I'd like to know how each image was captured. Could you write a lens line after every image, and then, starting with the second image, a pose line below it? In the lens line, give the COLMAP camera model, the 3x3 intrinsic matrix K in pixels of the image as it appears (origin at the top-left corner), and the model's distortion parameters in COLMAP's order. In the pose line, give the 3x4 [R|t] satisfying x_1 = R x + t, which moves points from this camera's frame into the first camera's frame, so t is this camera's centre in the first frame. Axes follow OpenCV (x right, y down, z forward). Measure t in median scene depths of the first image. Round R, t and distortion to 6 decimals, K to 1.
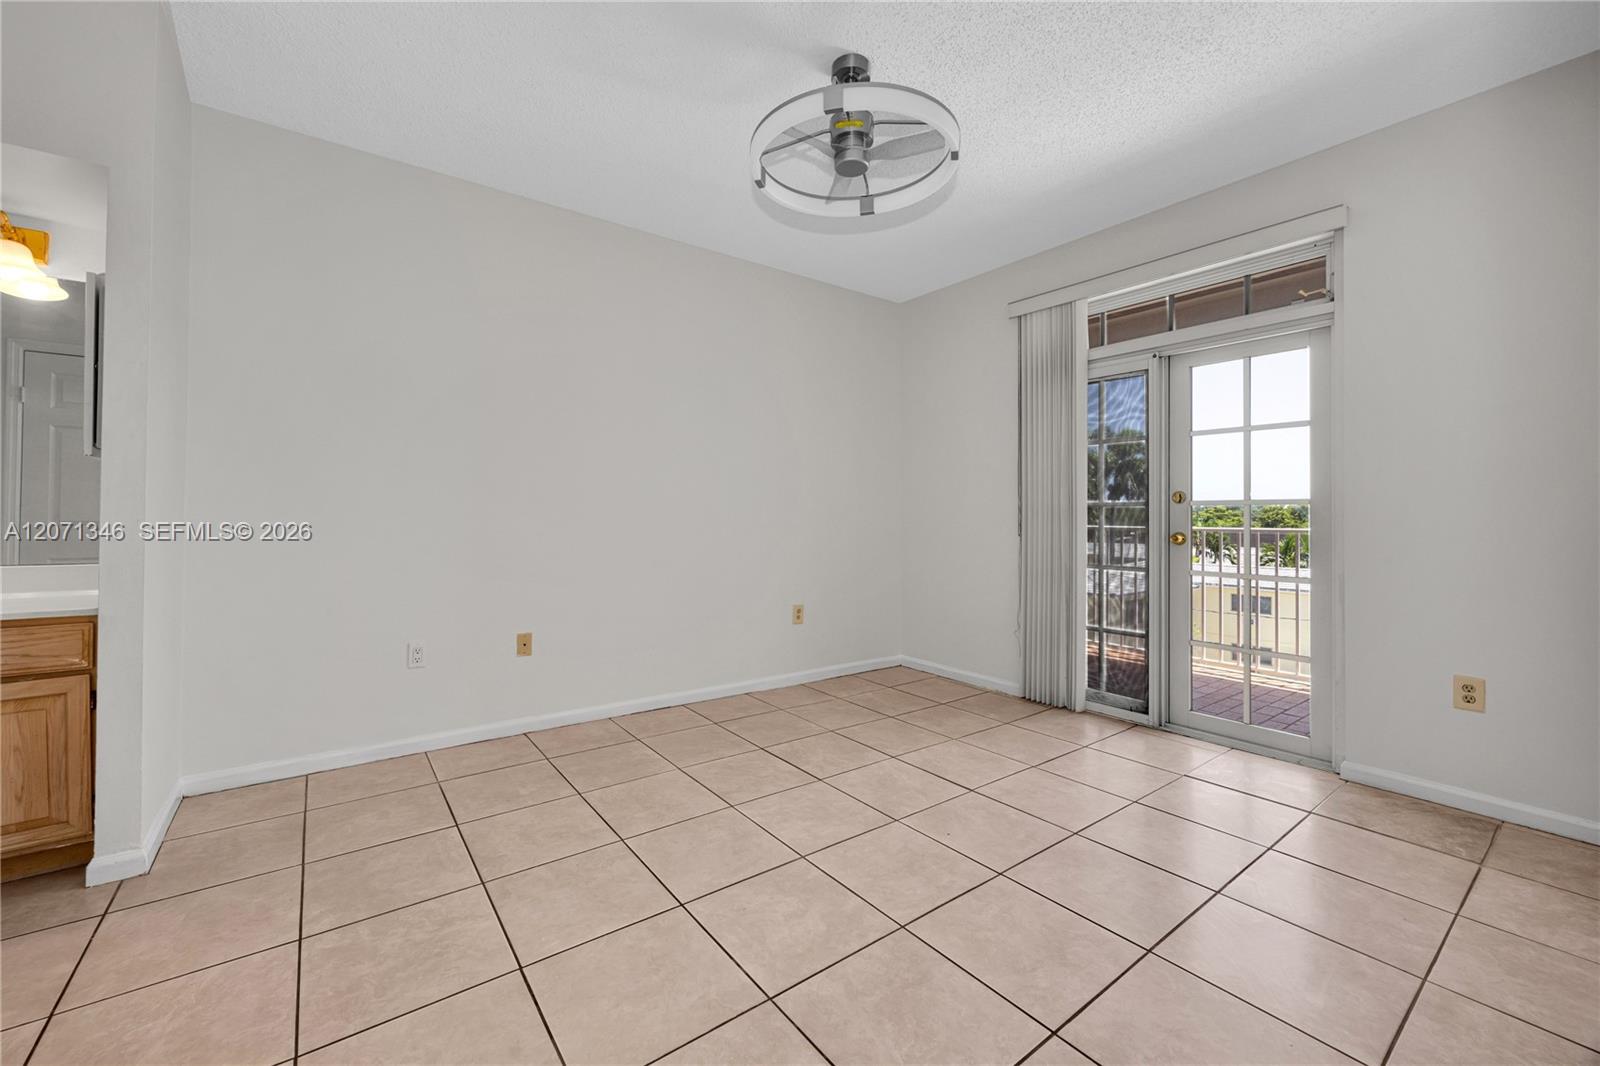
lens RADIAL K [[617.0, 0, 801.7], [0, 617.0, 513.7], [0, 0, 1]] dist [-0.008680, 0.000016]
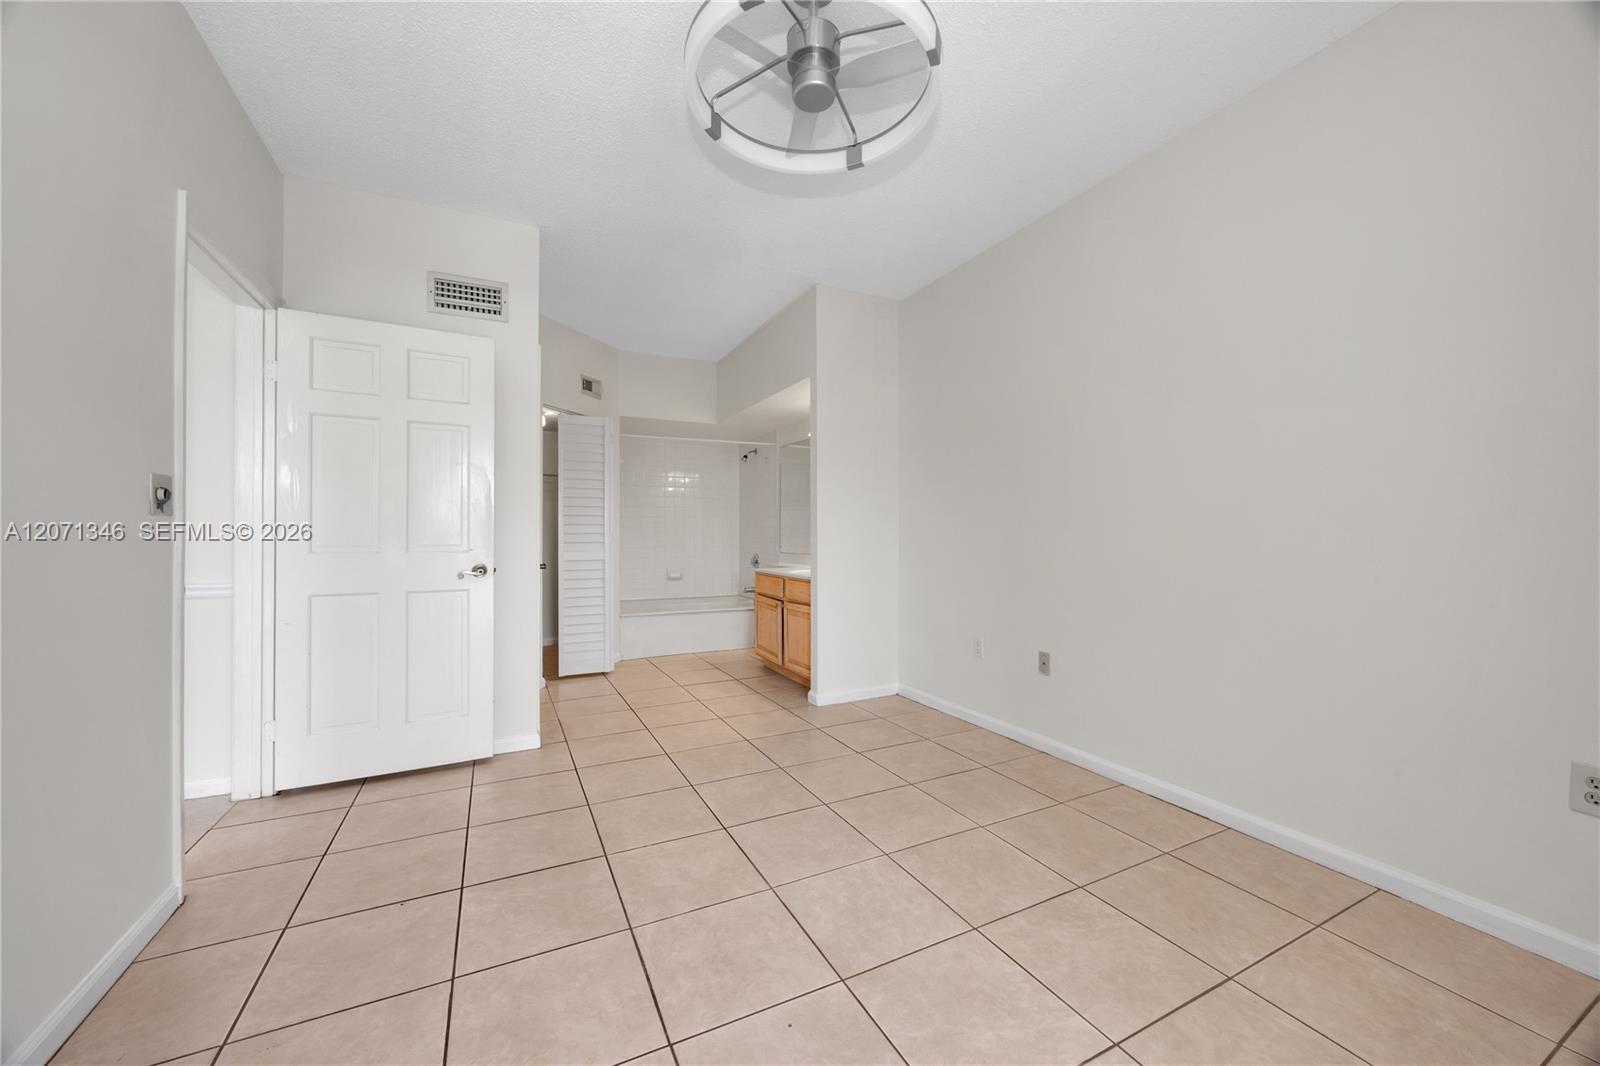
lens RADIAL K [[637.3, 0, 805.1], [0, 637.3, 531.7], [0, 0, 1]] dist [-0.002155, -0.000232]
pose [[-0.190621, -0.008096, -0.981630, 0.654128], [0.003229, 0.999955, -0.008874, 0.008281], [0.981658, -0.004861, -0.190586, 0.839084]]
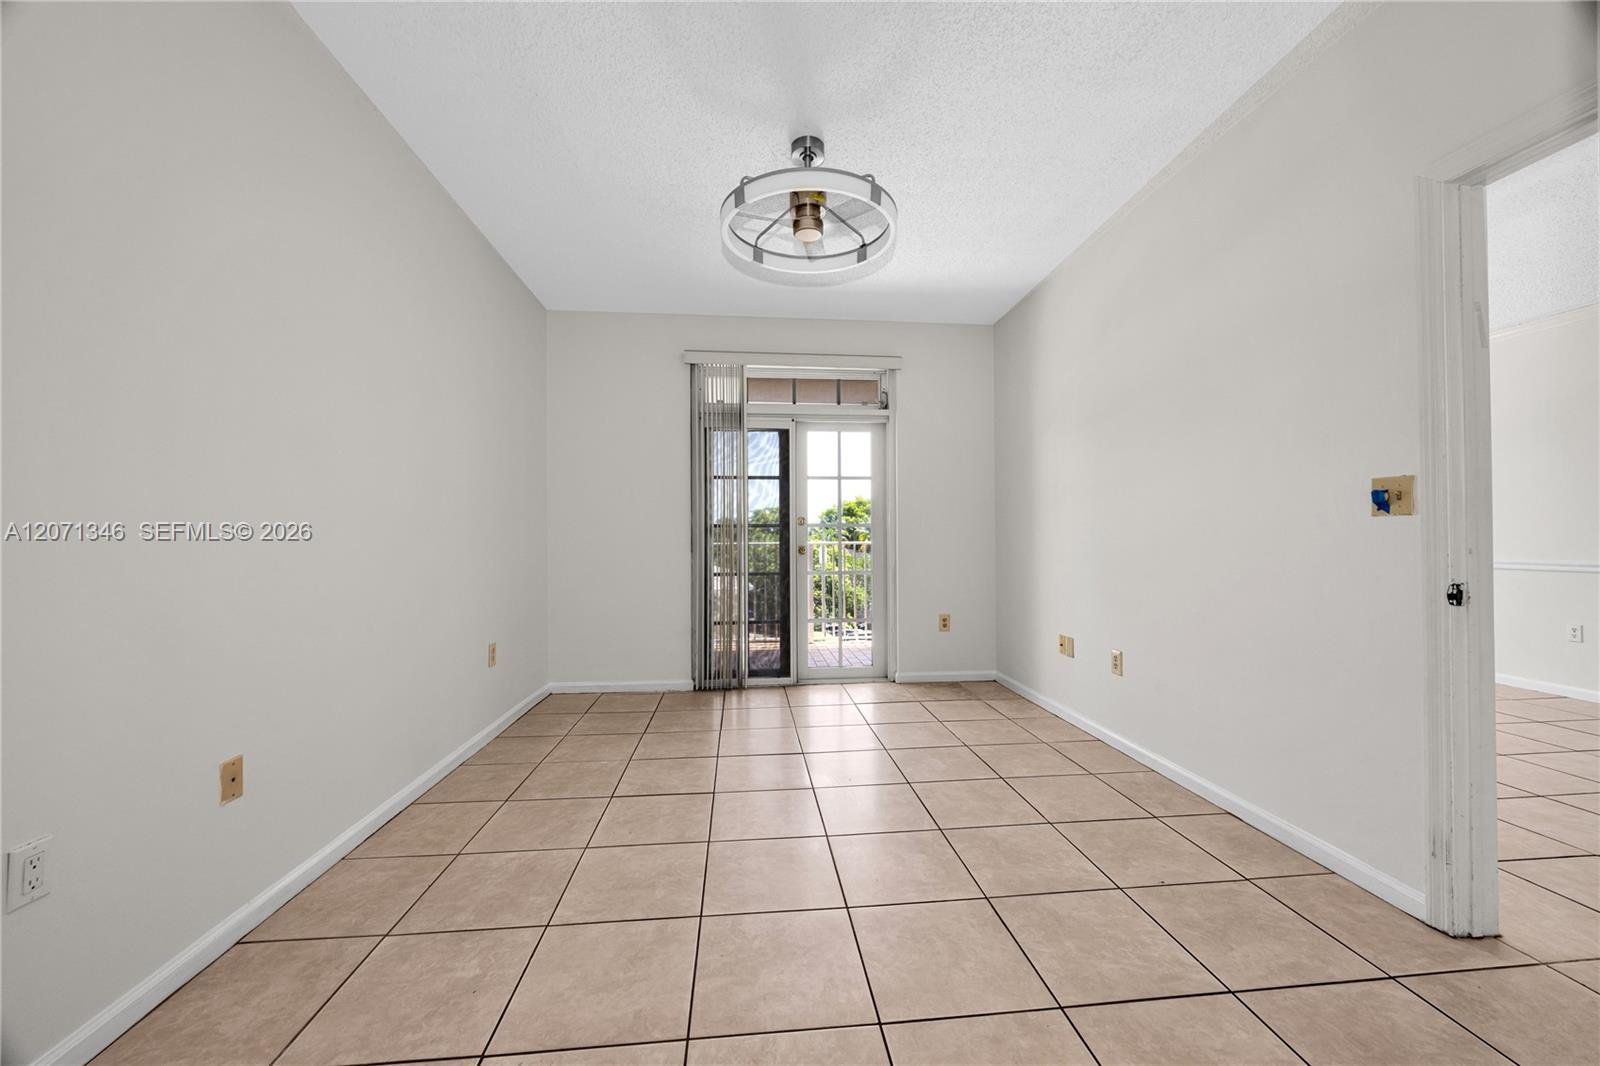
lens RADIAL K [[586.1, 0, 800.0], [0, 586.1, 533.0], [0, 0, 1]] dist [-0.001959, 0.000035]
pose [[0.534912, -0.004307, 0.844897, -0.632202], [0.004483, 0.999987, 0.002260, -0.002660], [-0.844896, 0.002578, 0.534925, 0.311924]]
